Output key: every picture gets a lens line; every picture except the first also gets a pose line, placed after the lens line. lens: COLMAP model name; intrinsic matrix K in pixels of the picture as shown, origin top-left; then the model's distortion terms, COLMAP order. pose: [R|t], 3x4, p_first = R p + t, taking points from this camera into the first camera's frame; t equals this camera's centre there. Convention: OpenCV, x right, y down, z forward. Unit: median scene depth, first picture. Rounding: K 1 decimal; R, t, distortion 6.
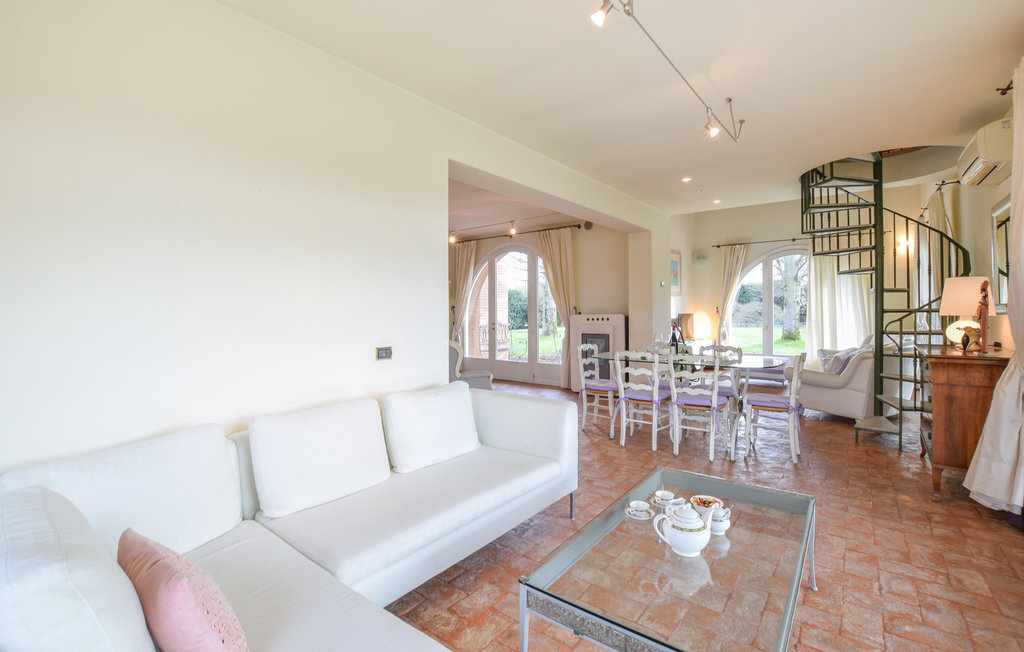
lens RADIAL K [[452.6, 0, 511.6], [0, 452.6, 312.4], [0, 0, 1]] dist [-0.015215, 0.000043]
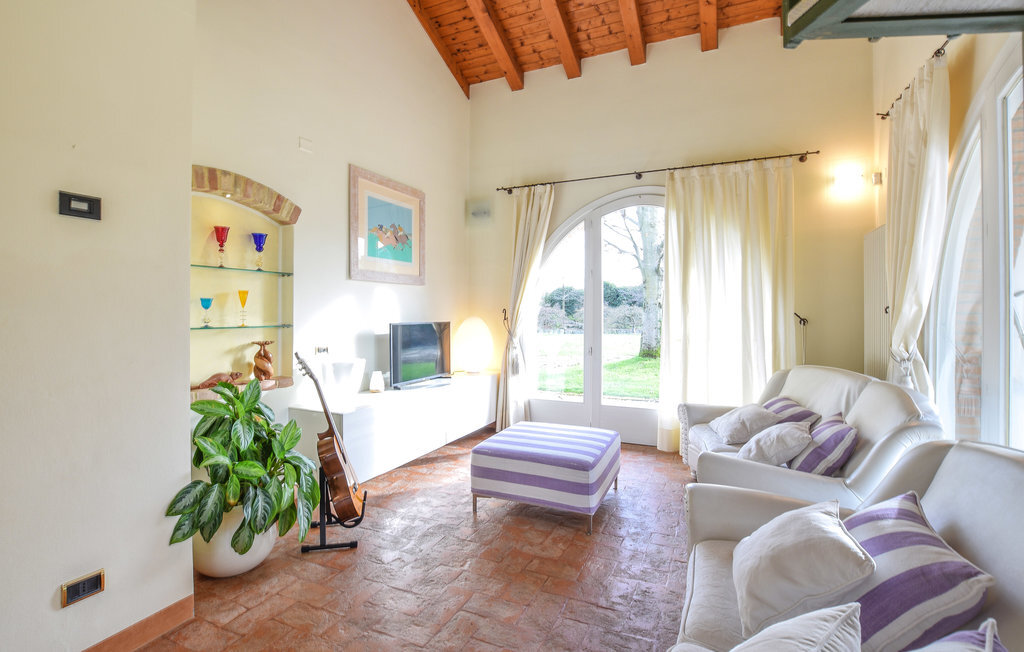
lens RADIAL K [[452.6, 0, 511.6], [0, 452.6, 312.4], [0, 0, 1]] dist [-0.015215, 0.000043]
pose [[0.974031, 0.006067, 0.226333, 0.352586], [-0.004455, 0.999961, -0.007630, -0.003925], [-0.226370, 0.006423, 0.974020, 0.509590]]
